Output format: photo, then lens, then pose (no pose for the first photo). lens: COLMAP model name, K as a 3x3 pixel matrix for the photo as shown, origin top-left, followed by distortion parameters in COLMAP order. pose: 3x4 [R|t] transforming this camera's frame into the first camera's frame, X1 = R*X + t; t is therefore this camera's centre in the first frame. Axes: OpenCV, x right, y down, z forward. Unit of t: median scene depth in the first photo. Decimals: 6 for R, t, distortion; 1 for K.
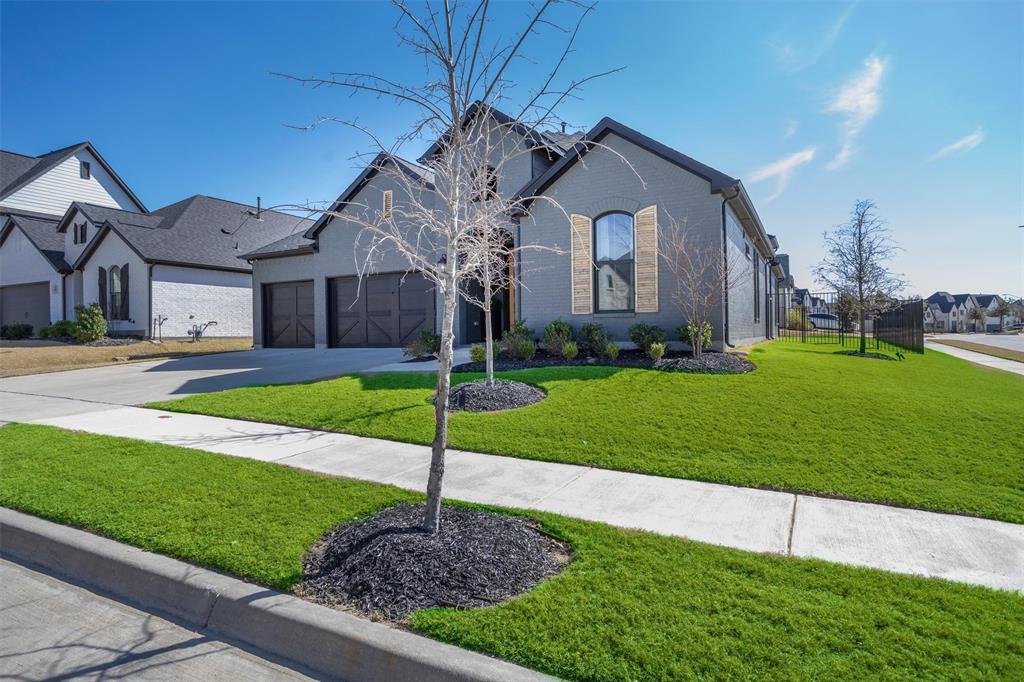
lens RADIAL K [[556.5, 0, 509.0], [0, 556.5, 337.8], [0, 0, 1]] dist [-0.006929, 0.000064]
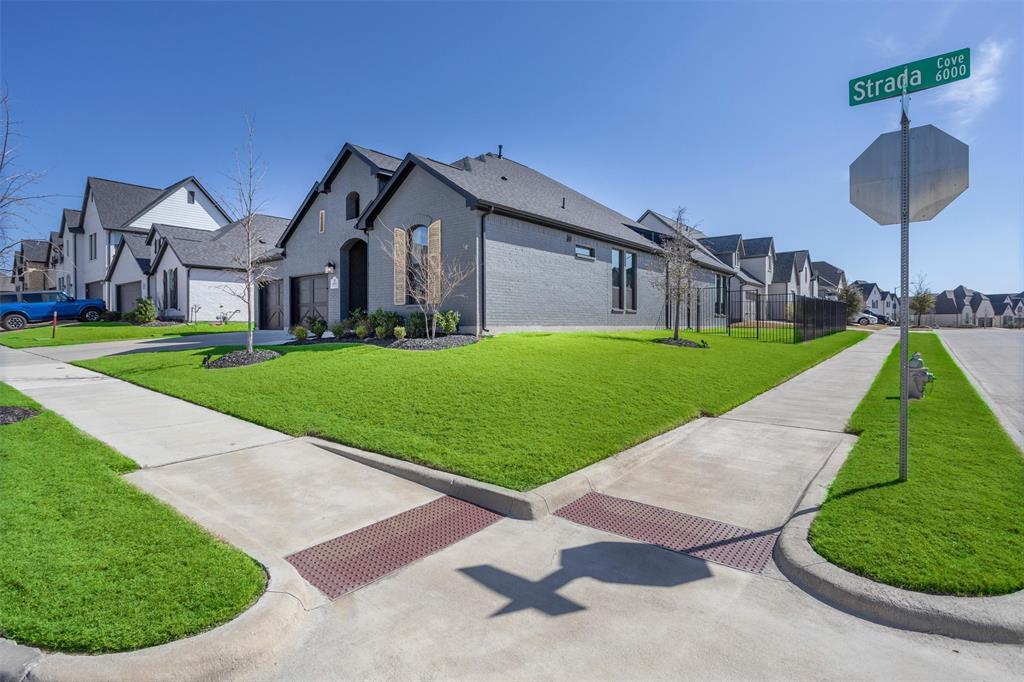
lens RADIAL K [[491.3, 0, 511.1], [0, 491.3, 340.1], [0, 0, 1]] dist [-0.011313, 0.002938]
pose [[0.982664, 0.017824, -0.184535, 0.362883], [-0.012972, 0.999539, 0.027466, 0.002829], [0.184939, -0.024596, 0.982442, -0.049793]]
